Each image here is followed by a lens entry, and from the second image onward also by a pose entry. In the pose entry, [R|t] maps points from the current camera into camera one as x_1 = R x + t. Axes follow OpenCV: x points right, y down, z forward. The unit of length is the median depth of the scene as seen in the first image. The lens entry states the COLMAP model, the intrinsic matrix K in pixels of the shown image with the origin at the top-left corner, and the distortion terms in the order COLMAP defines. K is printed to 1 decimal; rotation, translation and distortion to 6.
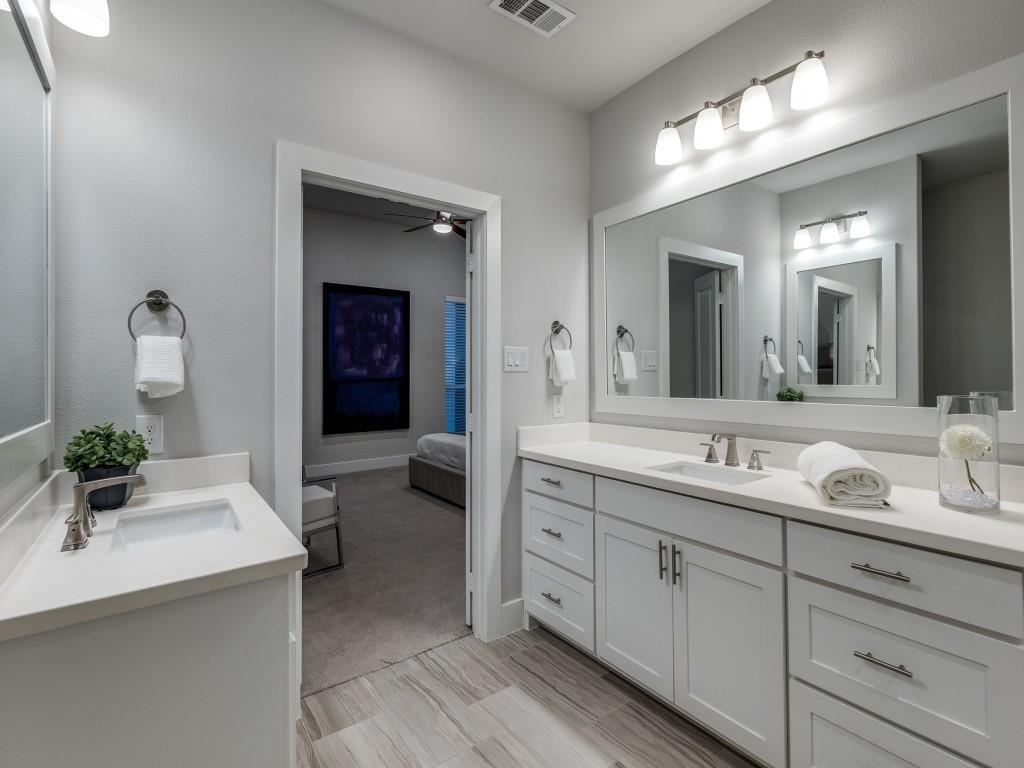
lens RADIAL K [[482.2, 0, 512.0], [0, 482.2, 384.0], [0, 0, 1]] dist [-0.017492, 0.000137]
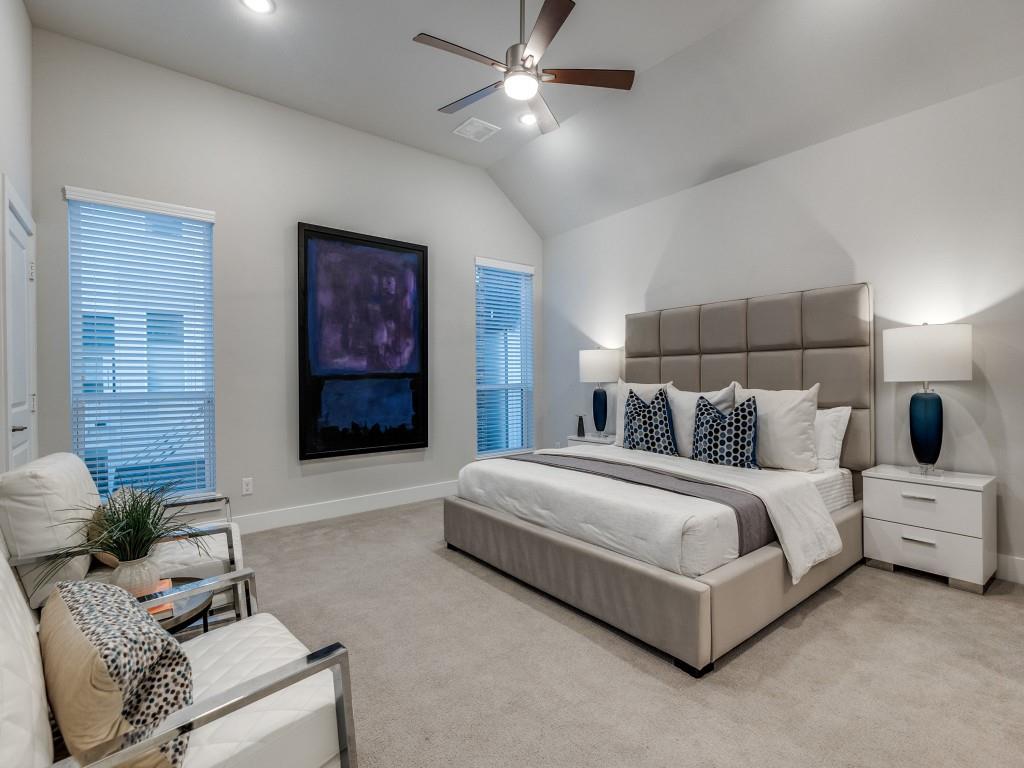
lens RADIAL K [[482.2, 0, 512.0], [0, 482.2, 384.0], [0, 0, 1]] dist [-0.017492, 0.000137]
pose [[0.999157, -0.011810, 0.039322, -0.127139], [0.012216, 0.999875, -0.010081, 0.011820], [-0.039198, 0.010553, 0.999176, 0.329068]]
